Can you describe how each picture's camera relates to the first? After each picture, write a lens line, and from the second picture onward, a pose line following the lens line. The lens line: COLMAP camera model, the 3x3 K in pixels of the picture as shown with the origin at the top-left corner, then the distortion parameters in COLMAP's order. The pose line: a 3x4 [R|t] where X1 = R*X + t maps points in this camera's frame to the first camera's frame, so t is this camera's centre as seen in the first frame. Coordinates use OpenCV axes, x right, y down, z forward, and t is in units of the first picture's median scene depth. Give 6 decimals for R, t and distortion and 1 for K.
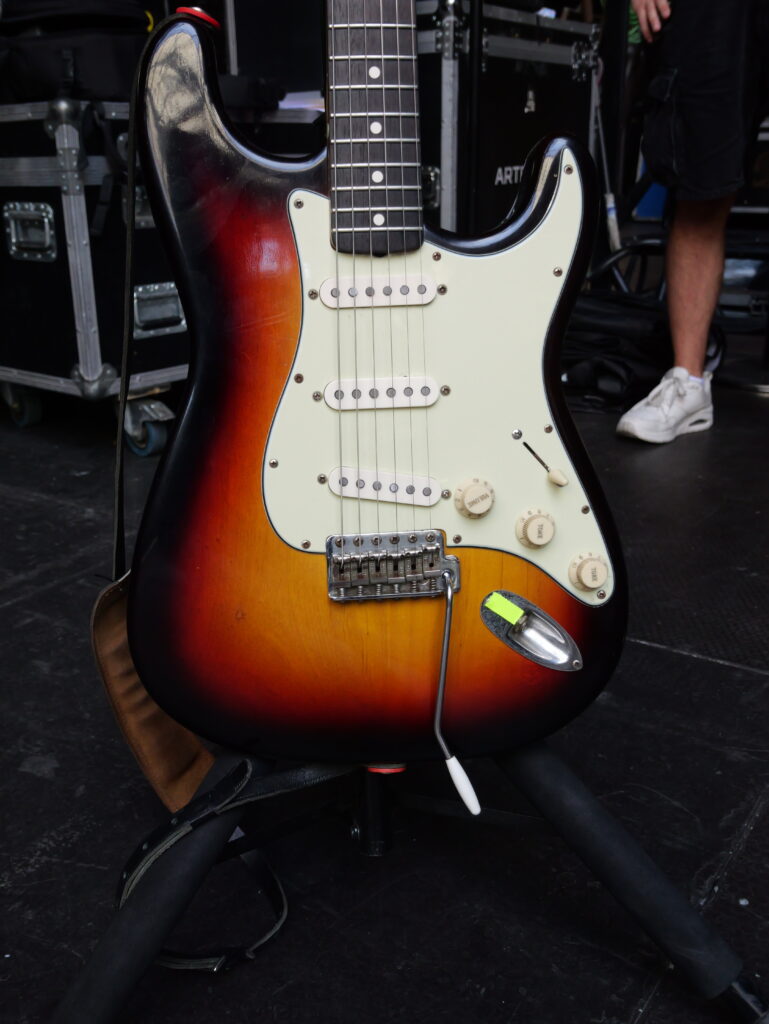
lens RADIAL K [[1030.6, 0, 365.5], [0, 1030.6, 509.7], [0, 0, 1]] dist [-0.007256, -0.007615]
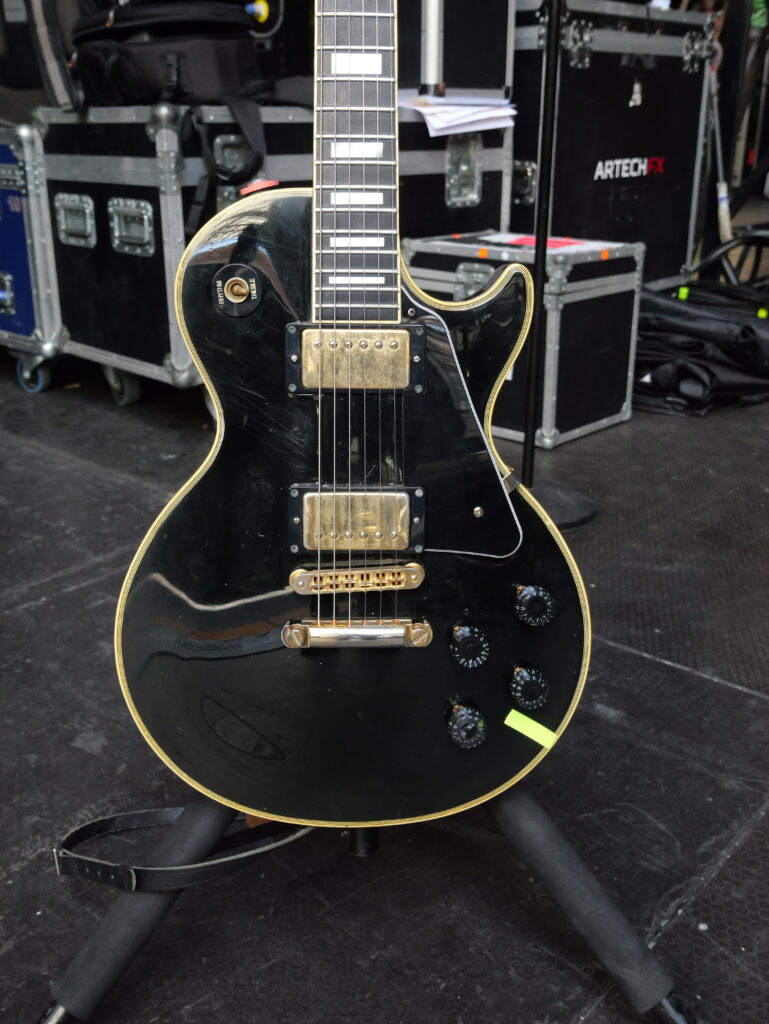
lens RADIAL K [[1030.4, 0, 372.2], [0, 1030.4, 504.9], [0, 0, 1]] dist [-0.003453, -0.010866]
pose [[0.993145, 0.052791, -0.104287, 0.050159], [-0.049652, 0.998239, 0.032467, -0.033121], [0.105817, -0.027066, 0.994017, -0.040088]]
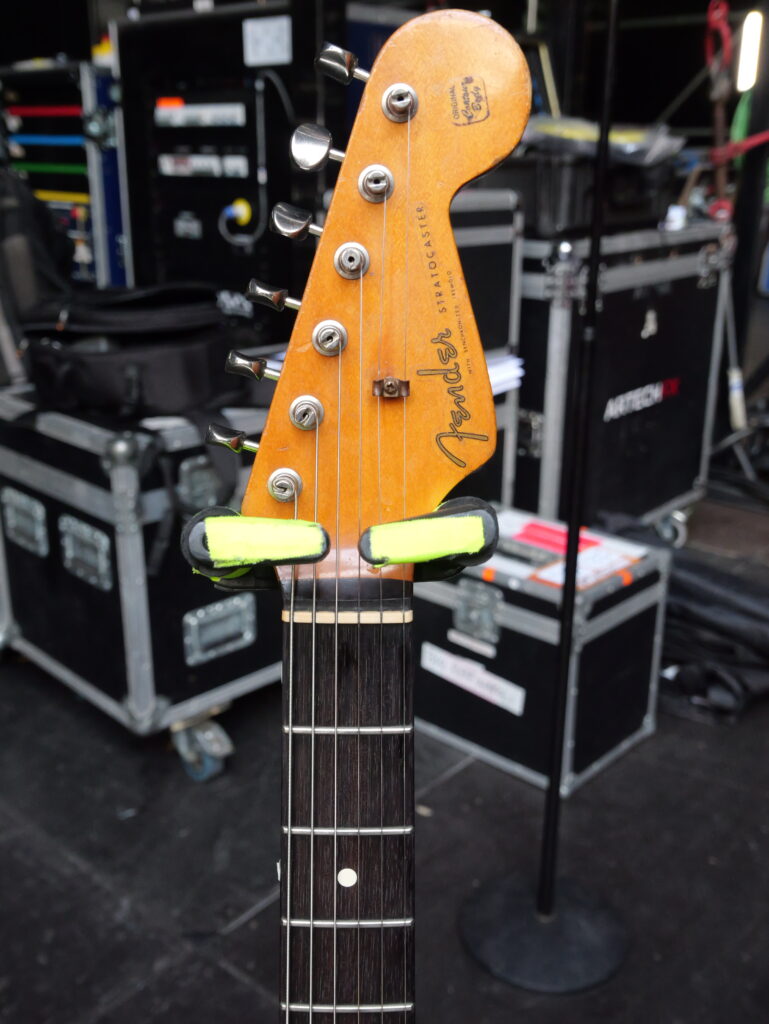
lens RADIAL K [[1030.6, 0, 365.5], [0, 1030.6, 509.7], [0, 0, 1]] dist [-0.007256, -0.007615]
pose [[0.993611, 0.051838, -0.100246, 0.016023], [-0.052283, 0.998631, -0.001814, -0.344630], [0.100015, 0.007043, 0.994961, 0.111909]]
